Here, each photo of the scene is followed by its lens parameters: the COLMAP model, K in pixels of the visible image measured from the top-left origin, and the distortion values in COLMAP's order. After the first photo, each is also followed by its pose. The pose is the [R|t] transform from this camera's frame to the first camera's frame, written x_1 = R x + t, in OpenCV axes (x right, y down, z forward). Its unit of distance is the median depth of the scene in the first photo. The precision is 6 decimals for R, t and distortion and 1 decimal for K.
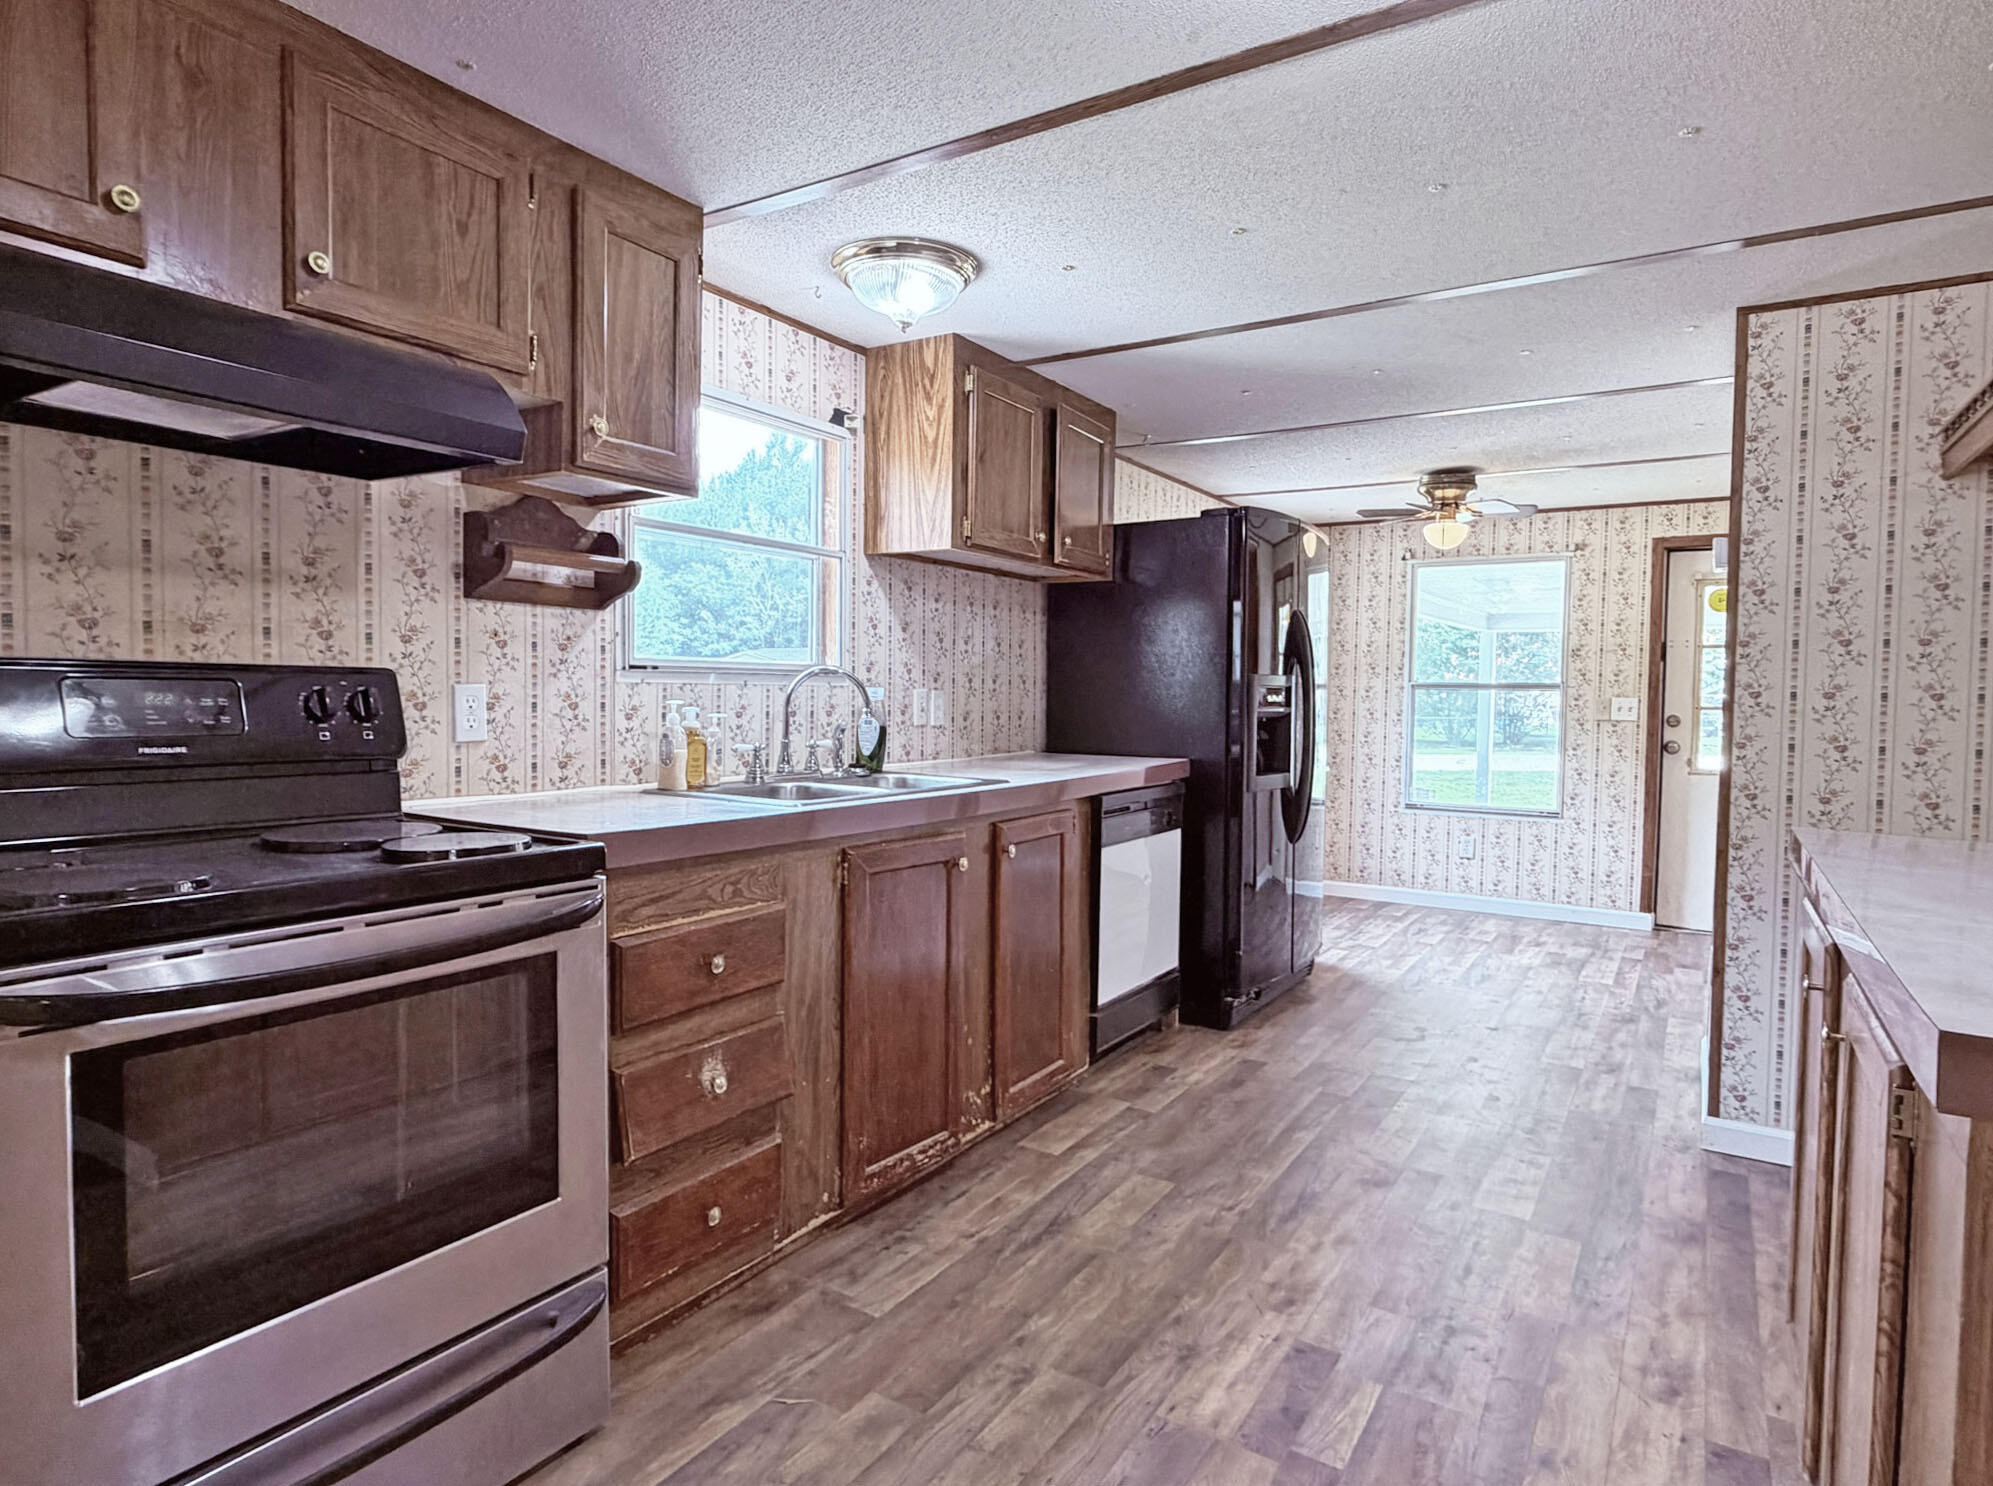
lens RADIAL K [[1104.6, 0, 964.8], [0, 1104.6, 737.2], [0, 0, 1]] dist [0.005697, -0.002419]
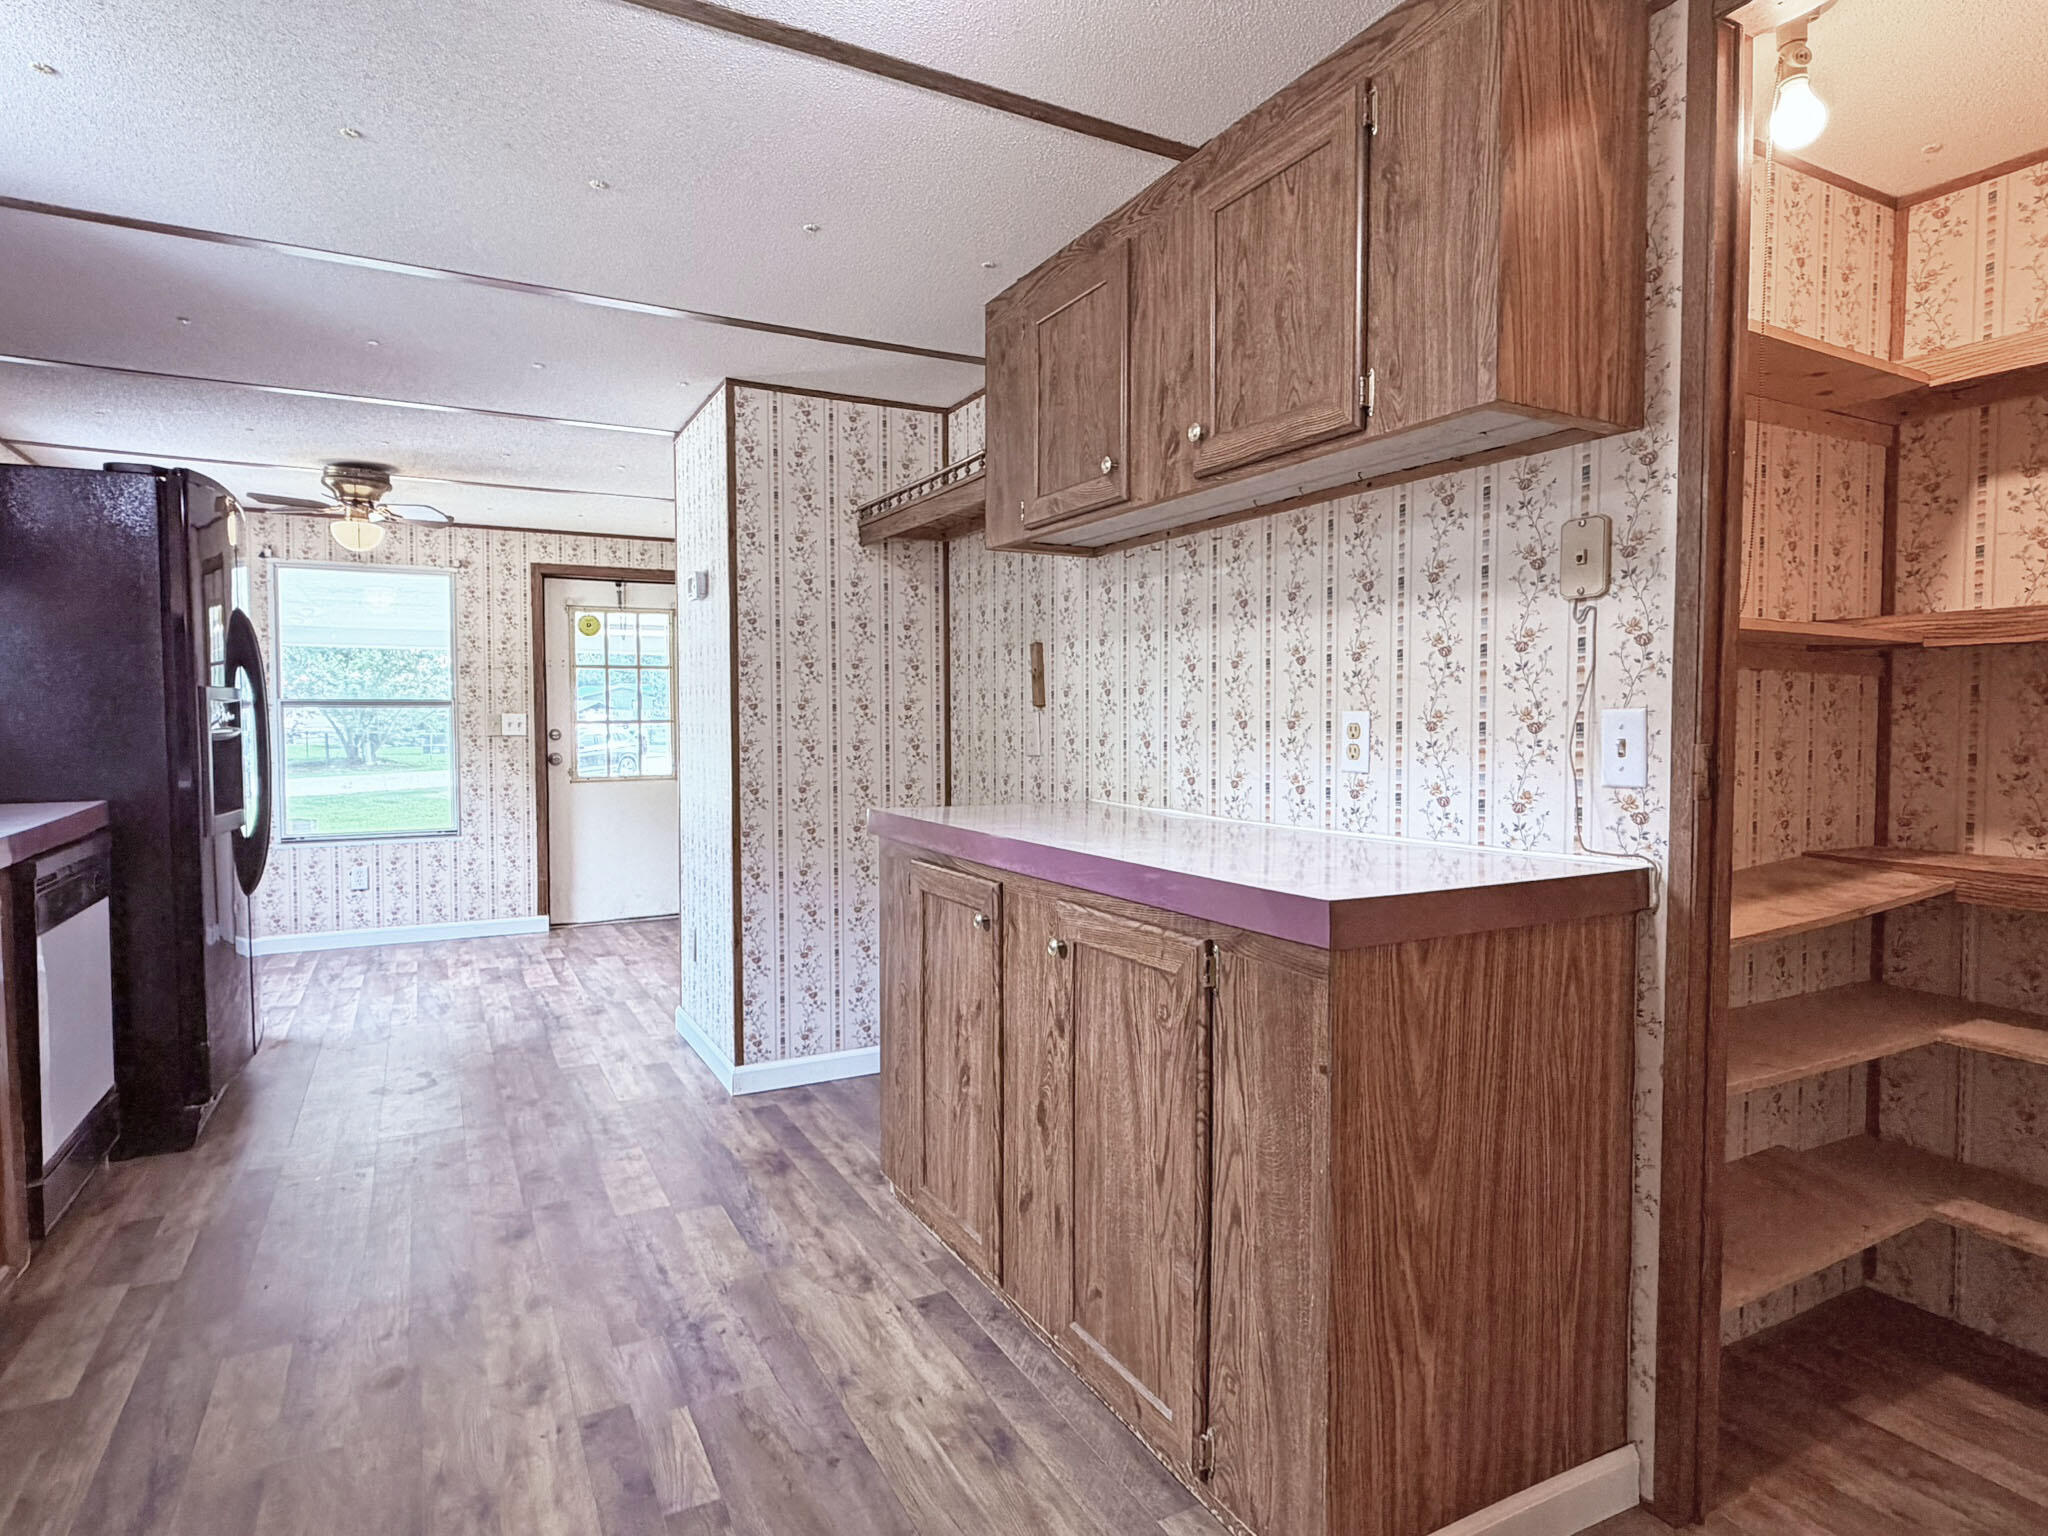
lens RADIAL K [[1135.1, 0, 995.2], [0, 1135.1, 744.6], [0, 0, 1]] dist [0.005697, -0.002419]
pose [[0.491105, -0.031084, 0.870546, -0.175810], [0.042912, 0.999013, 0.011463, 0.001242], [-0.870043, 0.031727, 0.491954, 0.127809]]
